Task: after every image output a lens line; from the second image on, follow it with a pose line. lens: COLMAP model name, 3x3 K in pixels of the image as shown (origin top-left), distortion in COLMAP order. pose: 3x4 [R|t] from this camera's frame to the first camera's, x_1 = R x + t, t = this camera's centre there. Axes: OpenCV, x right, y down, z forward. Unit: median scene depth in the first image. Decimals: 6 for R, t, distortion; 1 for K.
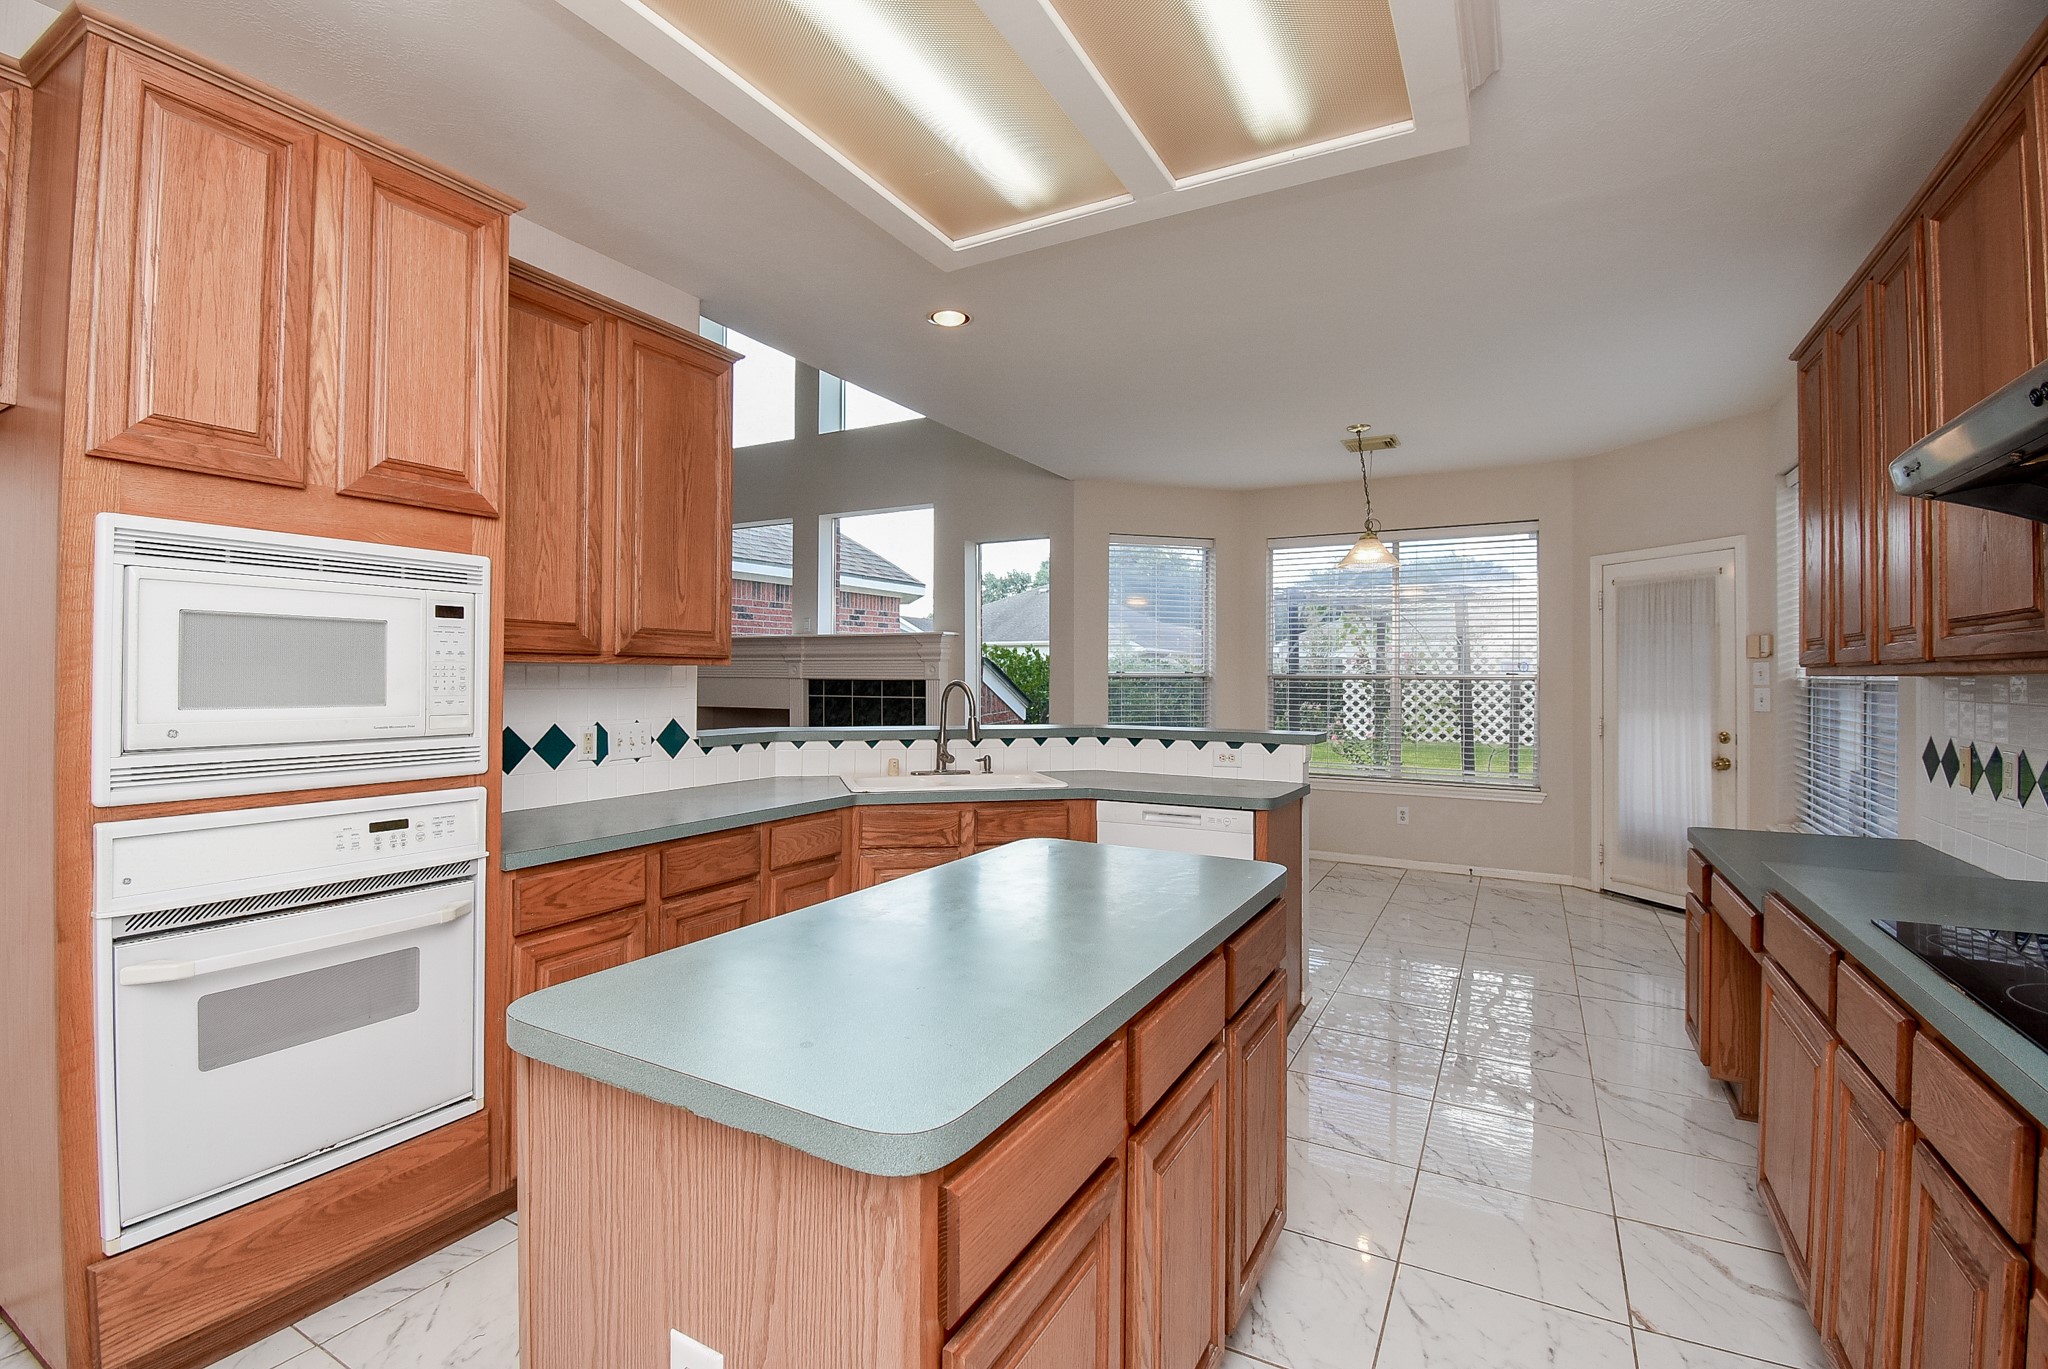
lens RADIAL K [[907.9, 0, 1022.4], [0, 907.9, 672.3], [0, 0, 1]] dist [0.009958, -0.018869]
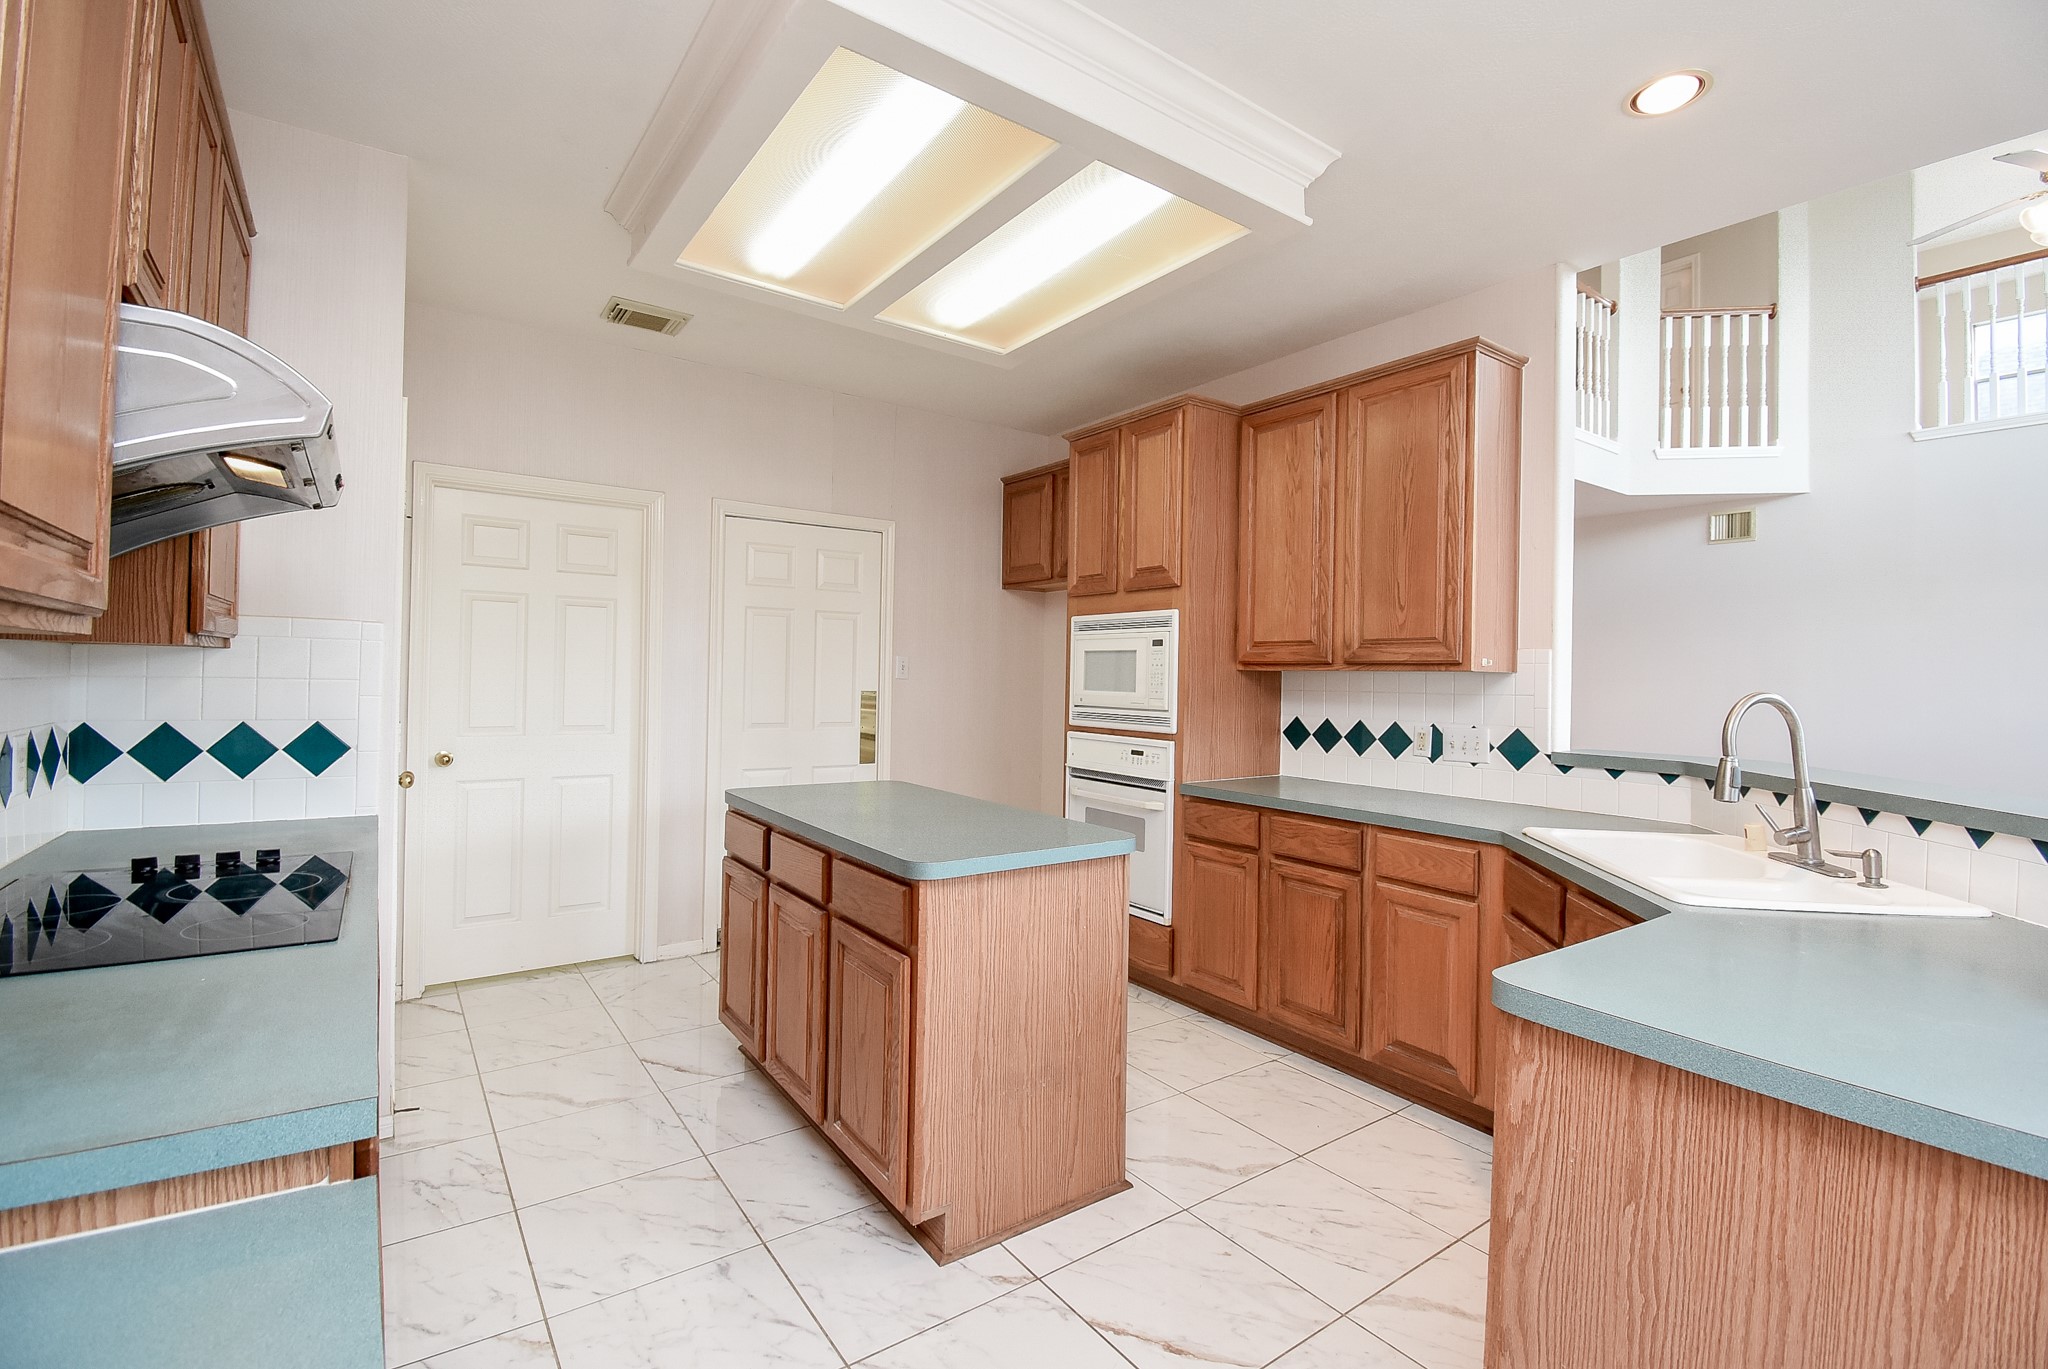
lens RADIAL K [[907.9, 0, 1031.6], [0, 907.9, 683.2], [0, 0, 1]] dist [0.009958, -0.018869]
pose [[-0.425233, -0.005477, -0.905068, 0.911243], [-0.014878, 0.999889, 0.000939, 0.013442], [0.904962, 0.013865, -0.425267, 1.240314]]
